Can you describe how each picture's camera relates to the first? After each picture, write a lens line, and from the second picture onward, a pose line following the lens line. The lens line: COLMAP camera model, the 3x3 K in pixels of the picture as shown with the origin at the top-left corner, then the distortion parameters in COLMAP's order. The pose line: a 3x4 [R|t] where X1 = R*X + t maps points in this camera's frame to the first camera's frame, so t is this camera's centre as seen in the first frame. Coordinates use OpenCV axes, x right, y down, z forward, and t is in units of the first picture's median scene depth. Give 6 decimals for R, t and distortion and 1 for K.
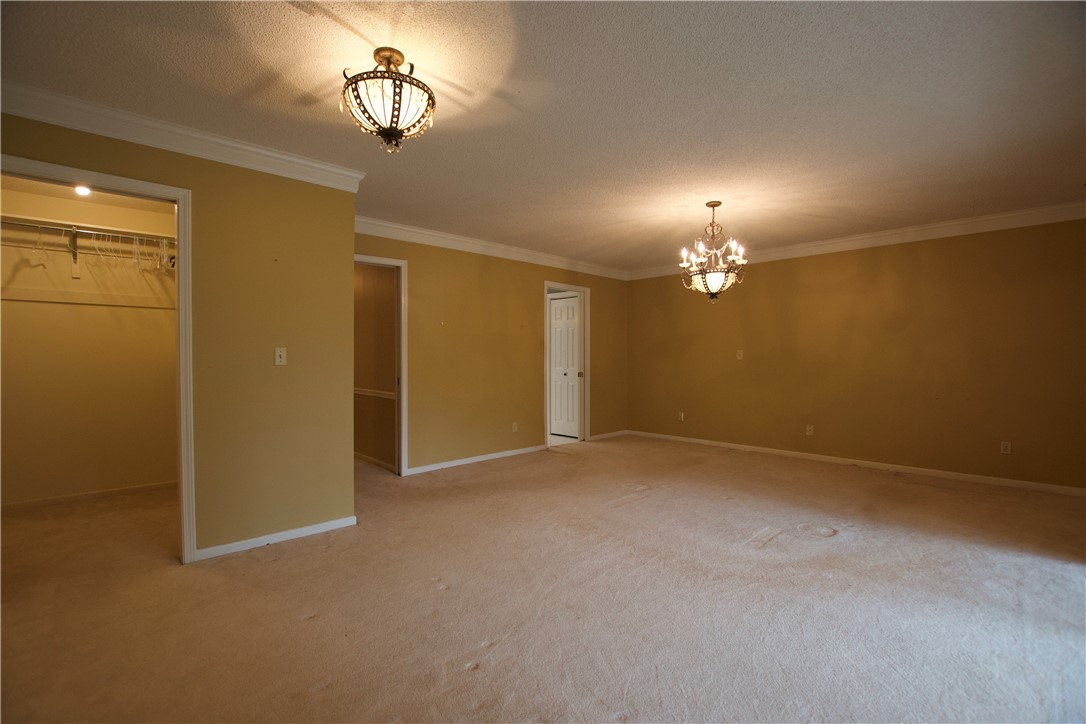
lens RADIAL K [[475.4, 0, 538.1], [0, 475.4, 363.4], [0, 0, 1]] dist [-0.025189, 0.001800]
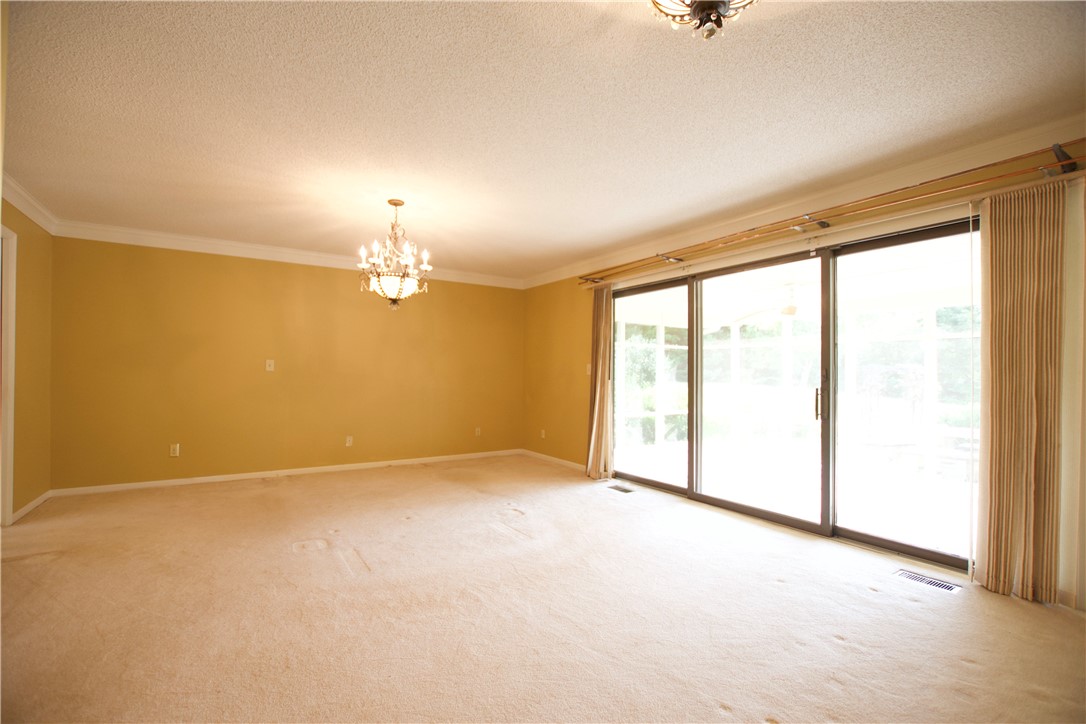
lens RADIAL K [[475.4, 0, 539.7], [0, 475.4, 363.6], [0, 0, 1]] dist [-0.025189, 0.001800]
pose [[0.177151, 0.022992, 0.983915, -0.561689], [0.000047, 0.999727, -0.023370, -0.001999], [-0.984184, 0.004186, 0.177101, 0.658606]]
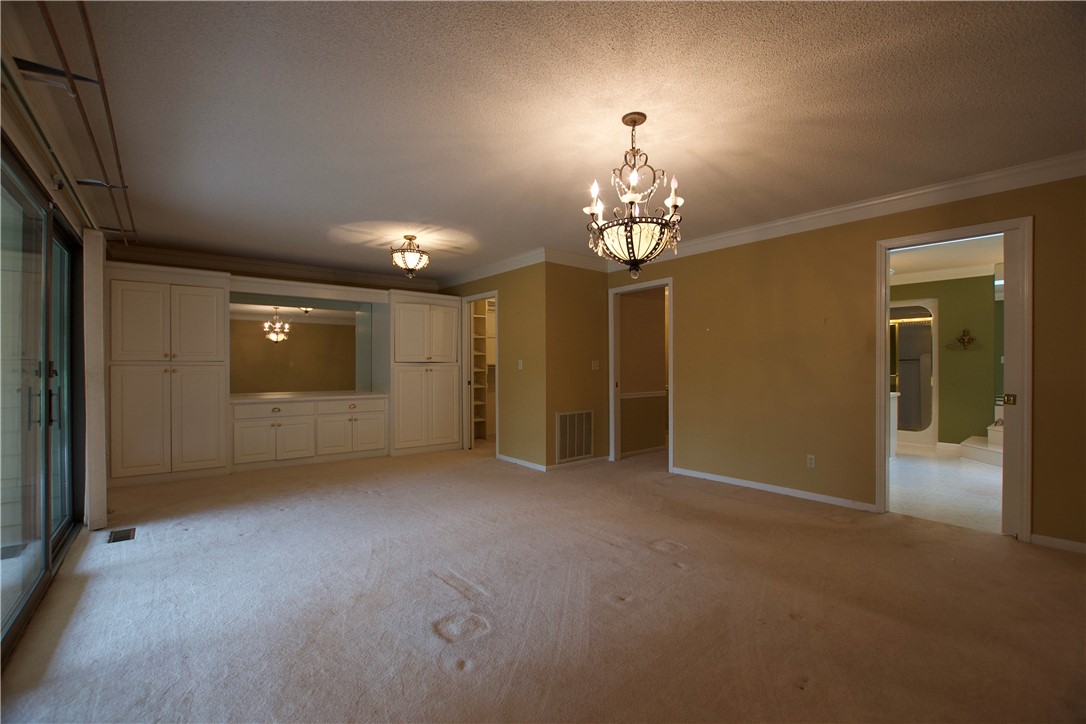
lens RADIAL K [[475.4, 0, 540.7], [0, 475.4, 366.7], [0, 0, 1]] dist [-0.025189, 0.001800]
pose [[-0.080098, 0.005119, -0.996774, 1.169505], [-0.008590, 0.999946, 0.005825, -0.017623], [0.996750, 0.009029, -0.080050, 1.088870]]
